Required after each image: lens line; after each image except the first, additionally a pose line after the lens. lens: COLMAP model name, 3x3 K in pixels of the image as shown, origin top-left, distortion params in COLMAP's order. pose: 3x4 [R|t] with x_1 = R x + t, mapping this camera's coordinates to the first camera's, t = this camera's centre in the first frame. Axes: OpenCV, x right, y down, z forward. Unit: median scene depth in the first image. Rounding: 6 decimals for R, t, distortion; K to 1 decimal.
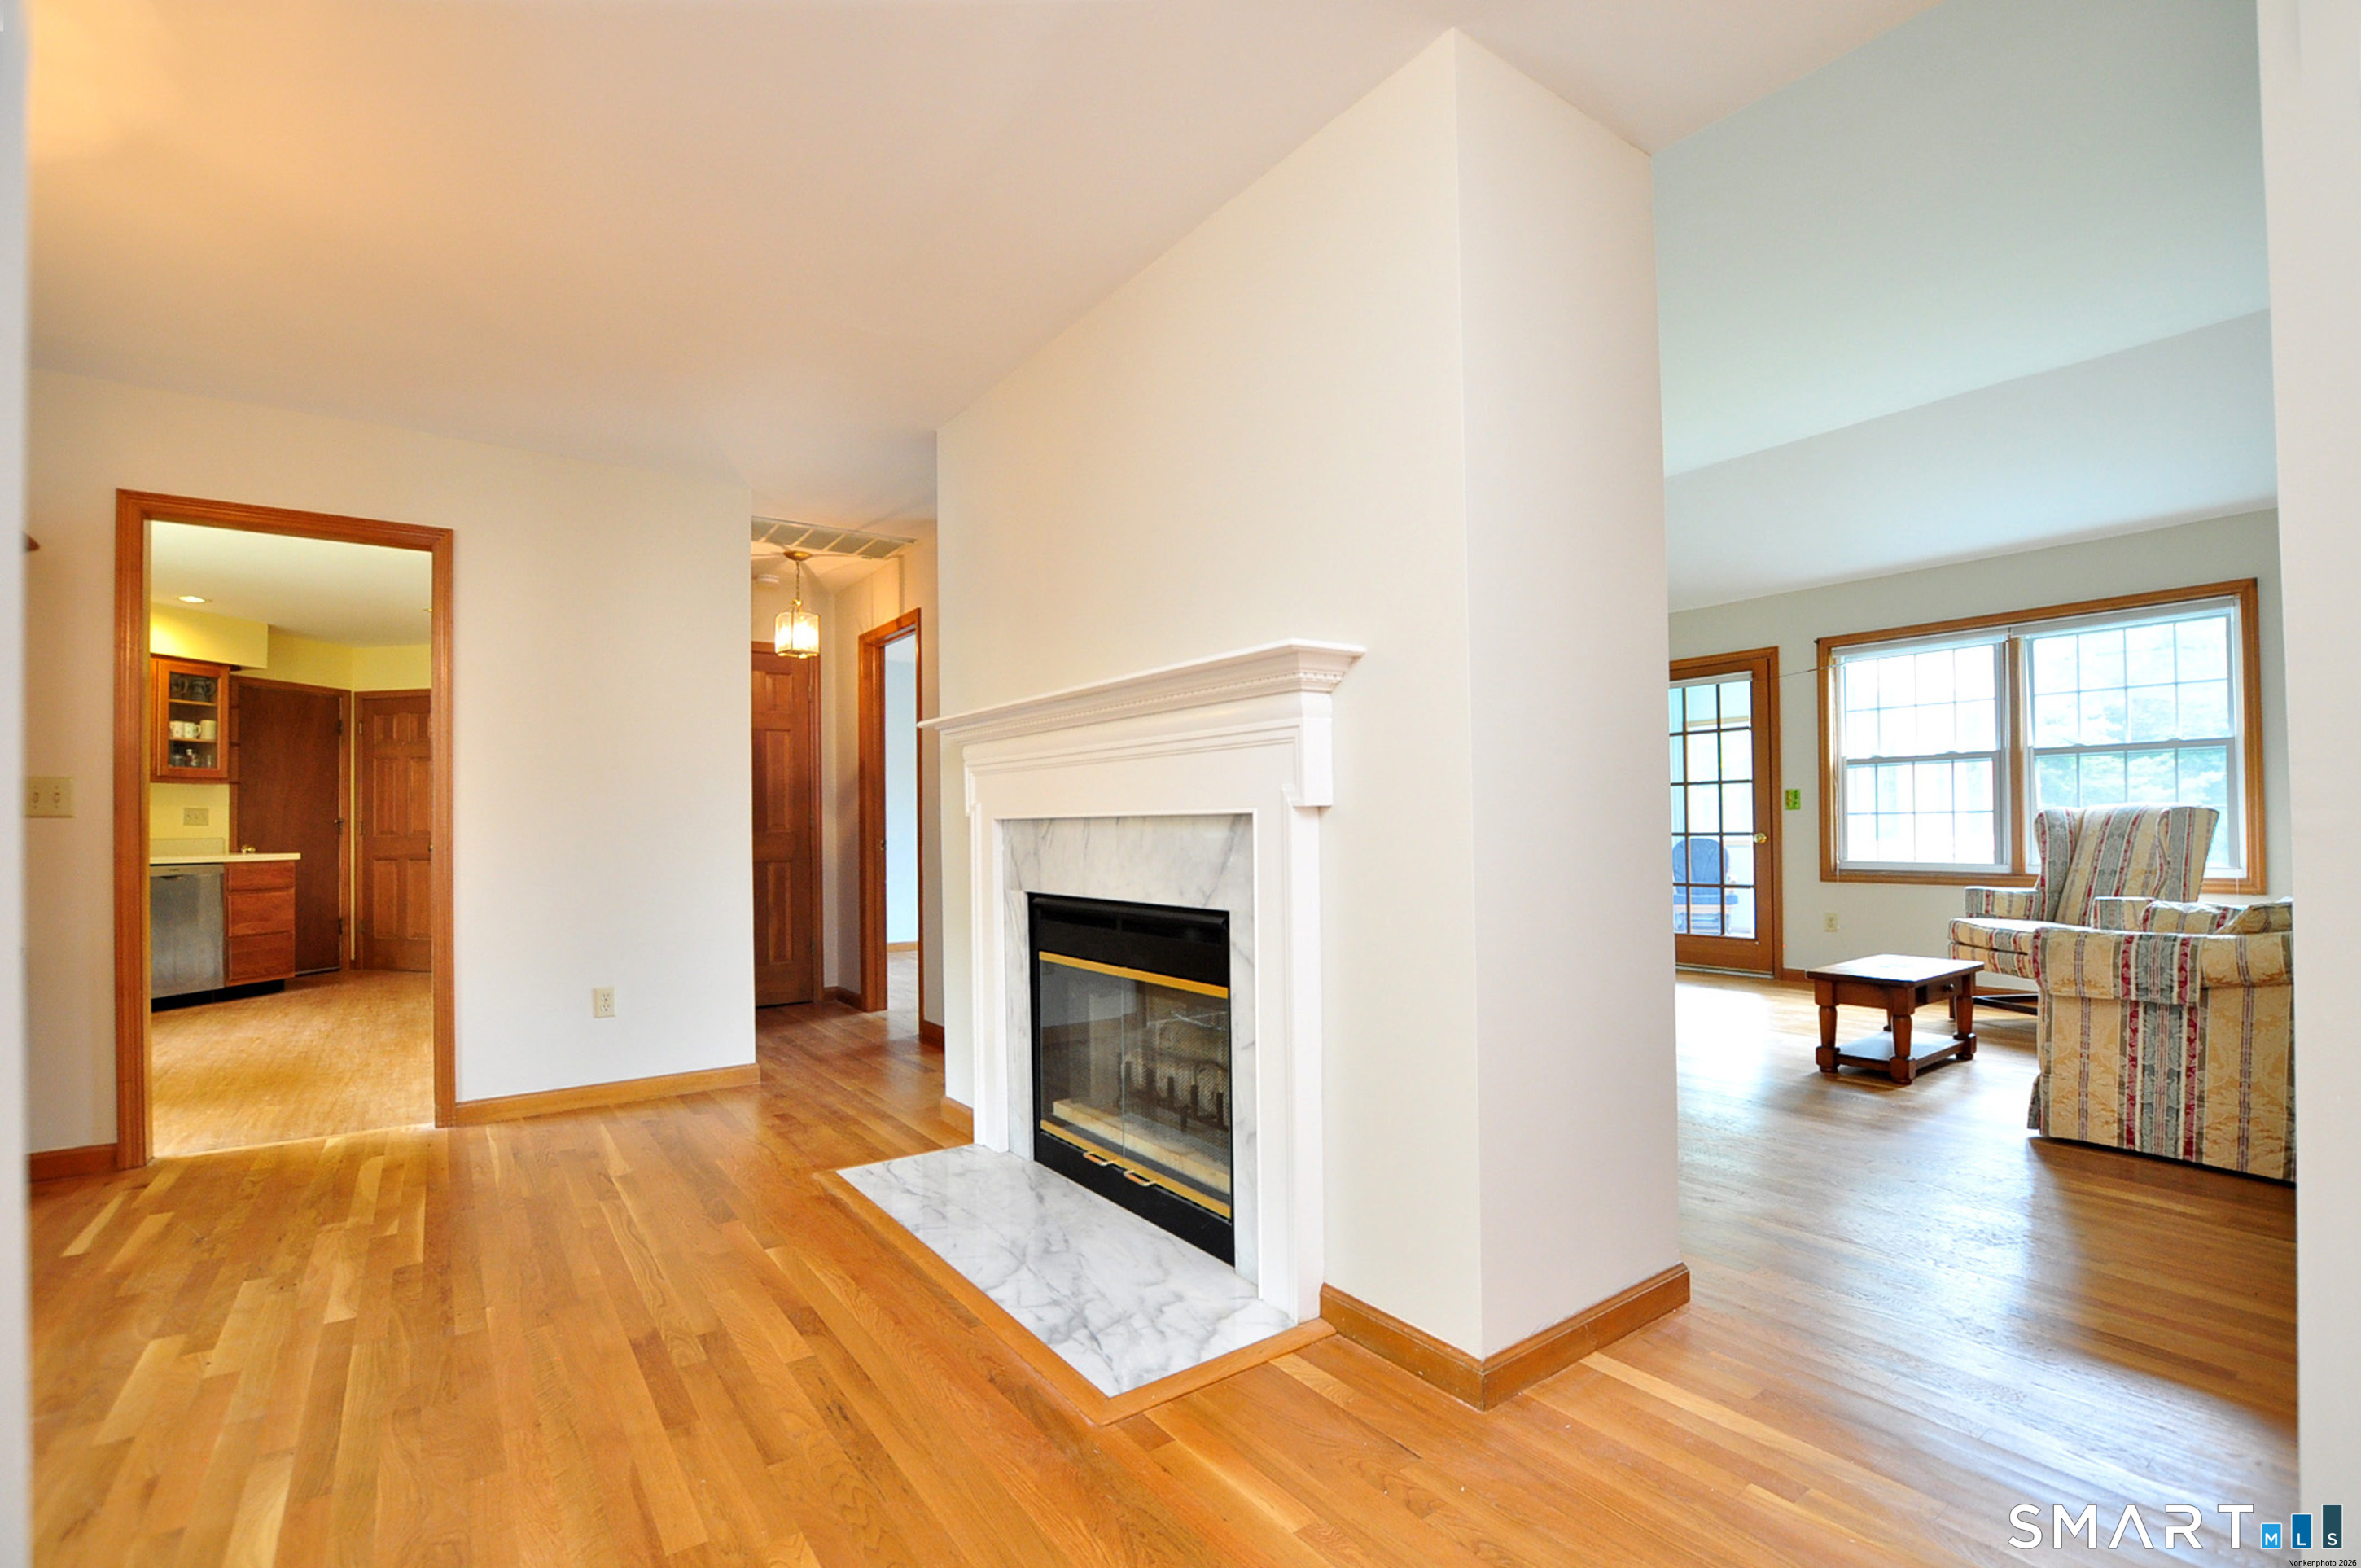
lens RADIAL K [[1056.0, 0, 1177.4], [0, 1056.0, 820.6], [0, 0, 1]] dist [-0.031246, 0.000329]
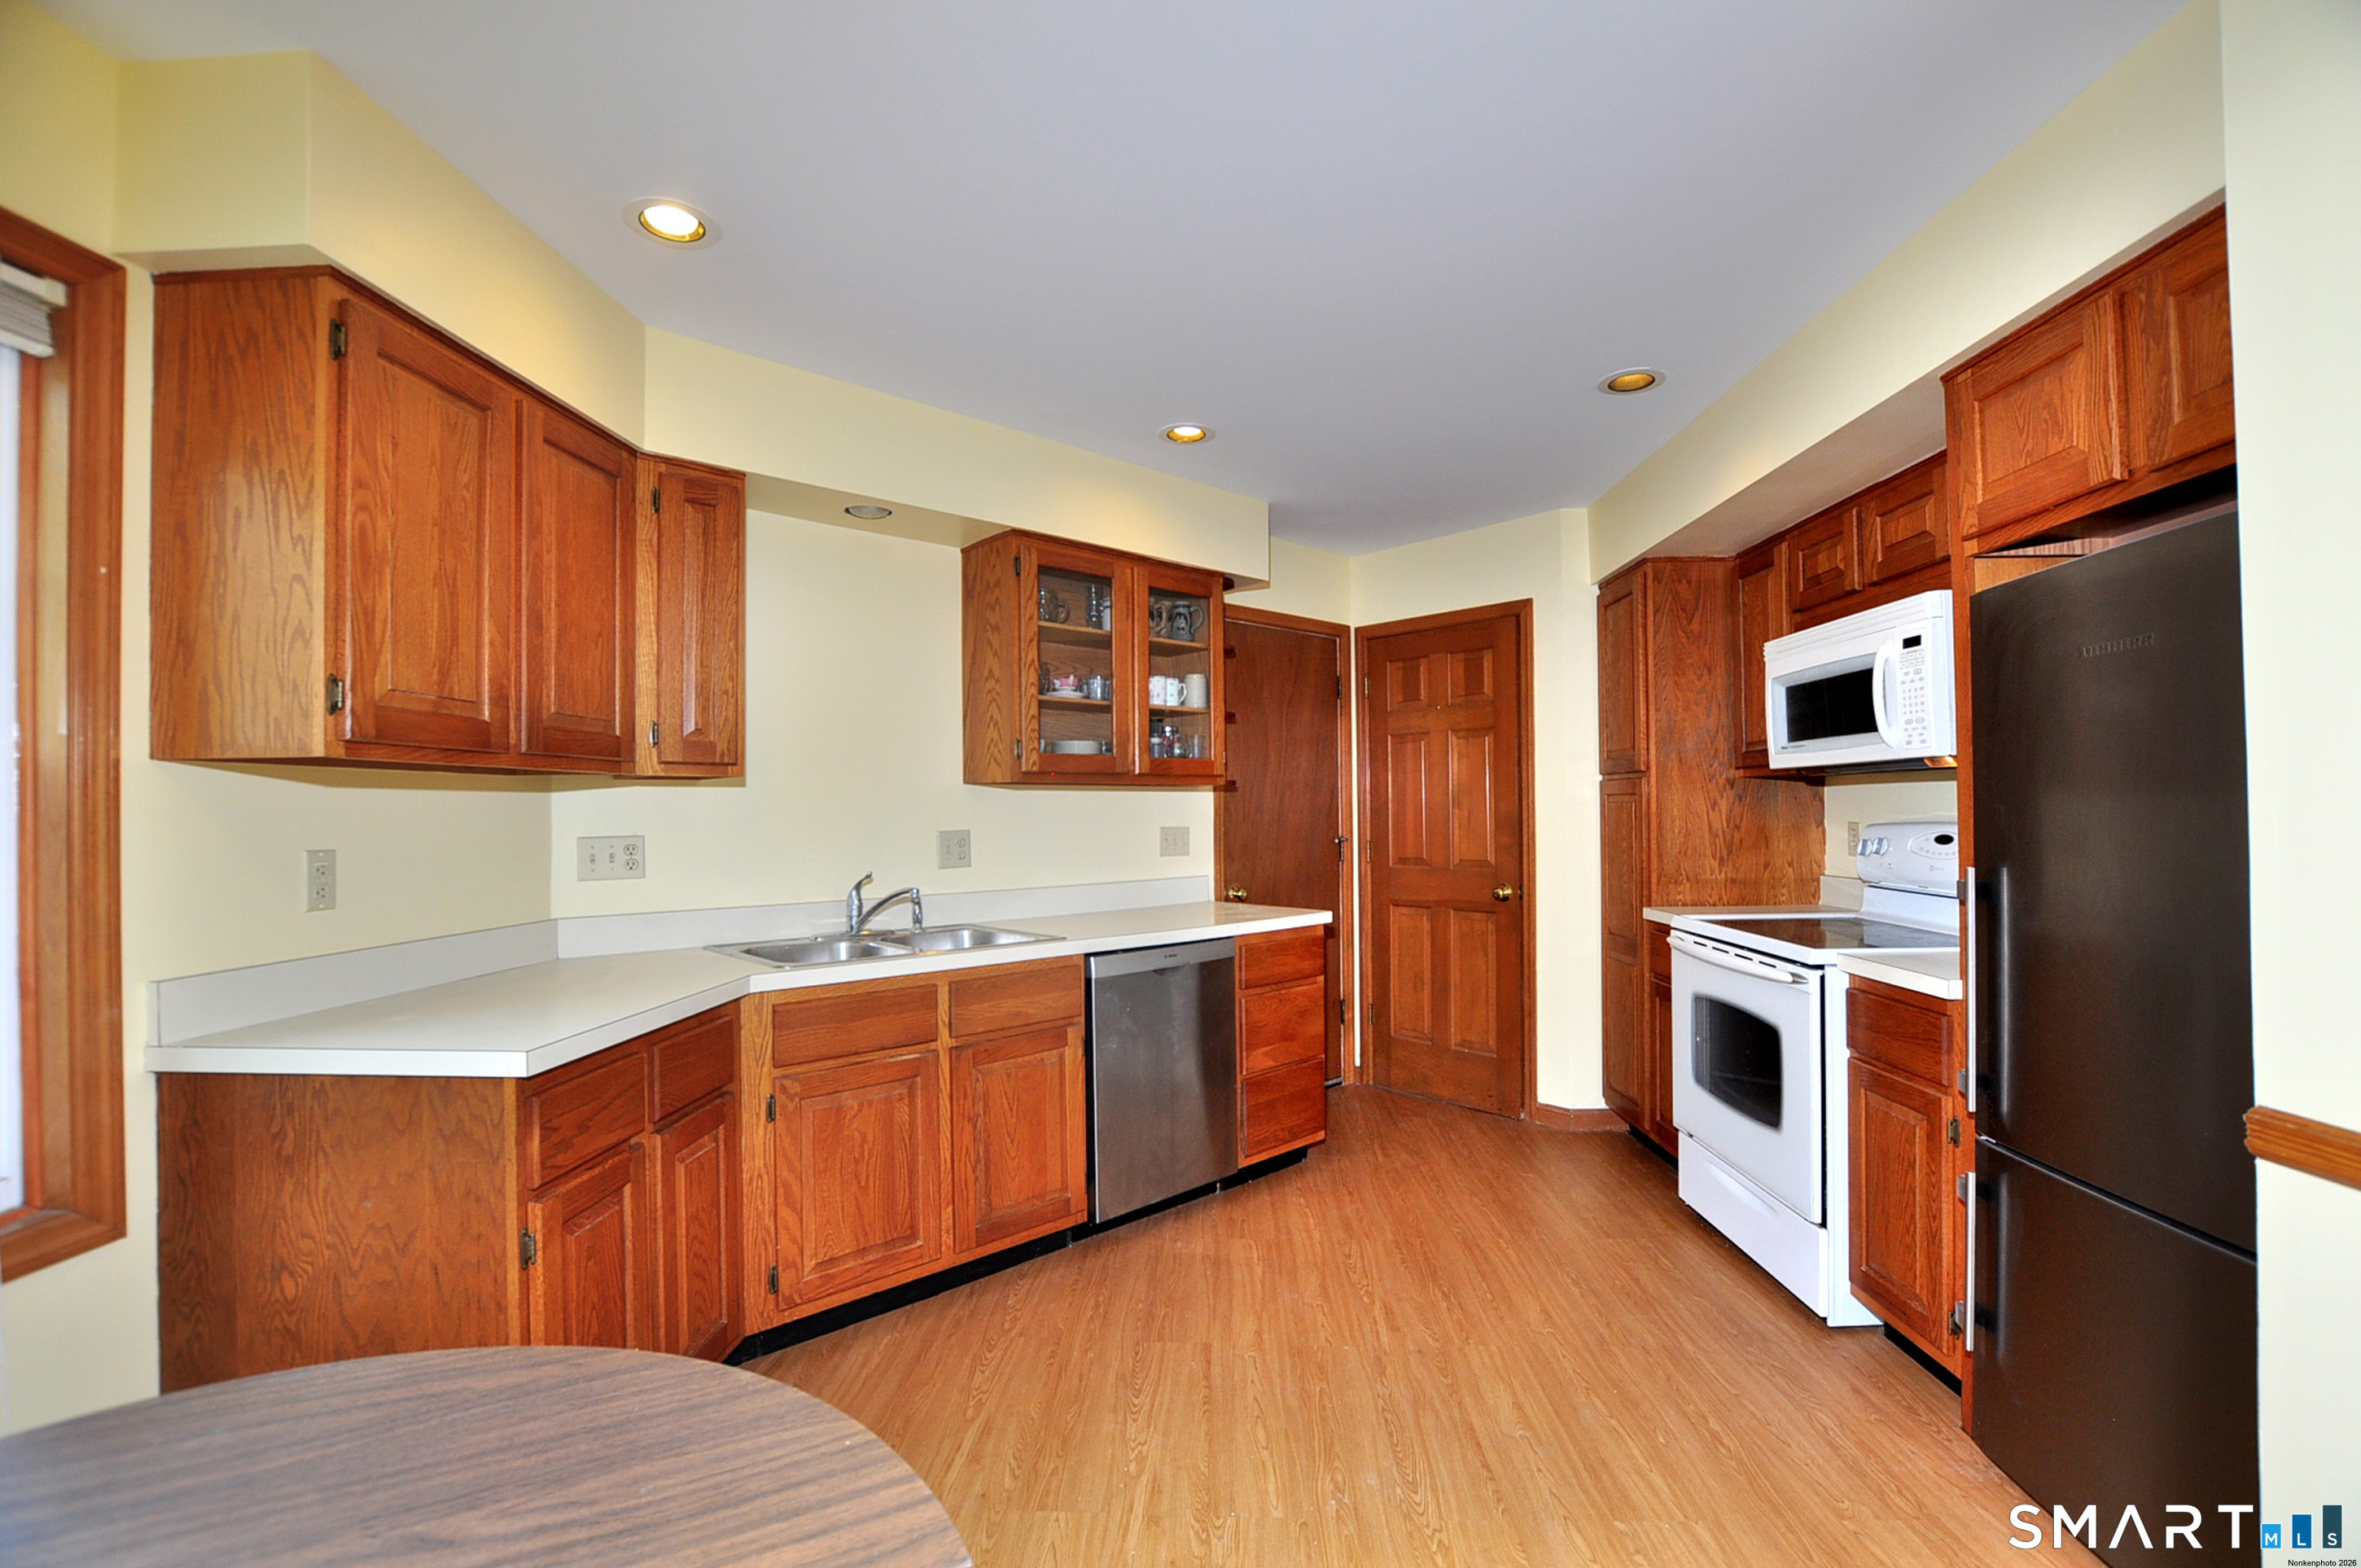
lens RADIAL K [[1034.2, 0, 1204.3], [0, 1034.2, 795.1], [0, 0, 1]] dist [-0.029535, 0.000244]
pose [[0.803417, -0.004096, -0.595402, -1.383466], [0.002950, 0.999991, -0.002899, -0.066845], [0.595409, 0.000573, 0.803423, 1.258608]]
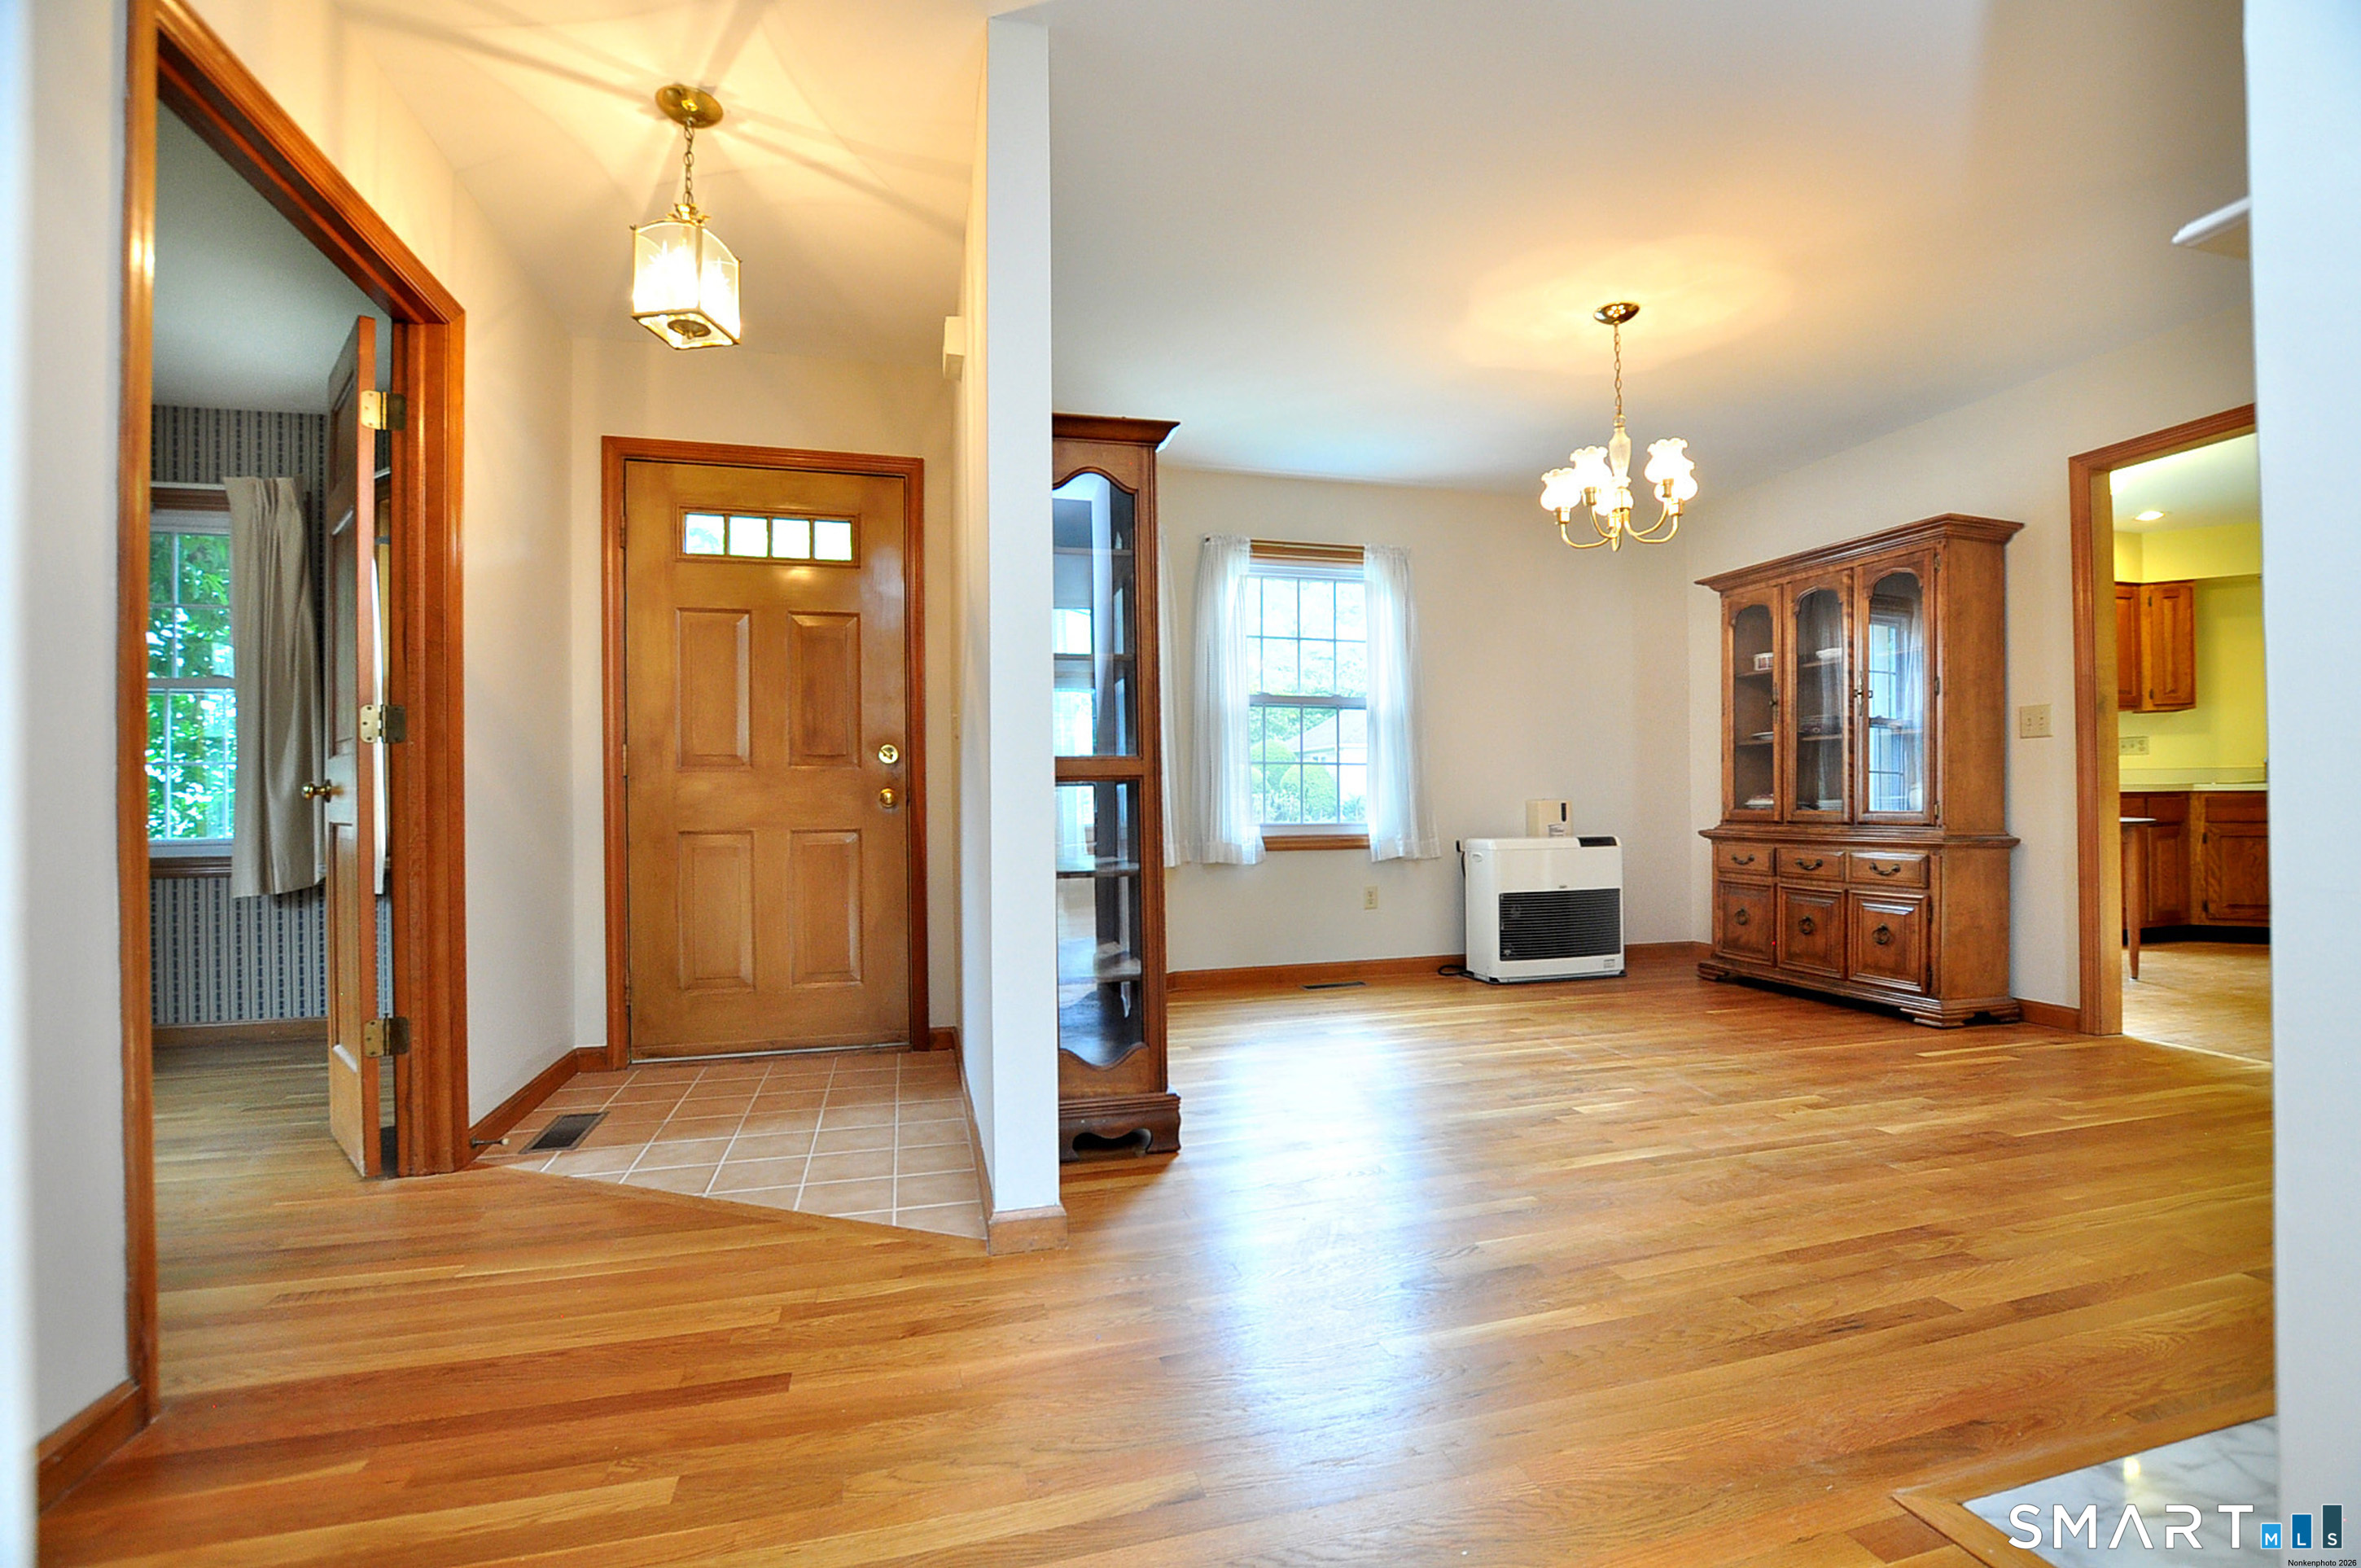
lens RADIAL K [[1034.2, 0, 1204.3], [0, 1034.2, 795.1], [0, 0, 1]] dist [-0.029535, 0.000244]
pose [[-0.338697, 0.009297, -0.940850, 0.460107], [0.019709, 0.999802, 0.002784, 0.047477], [0.940689, -0.017600, -0.338813, 0.490430]]
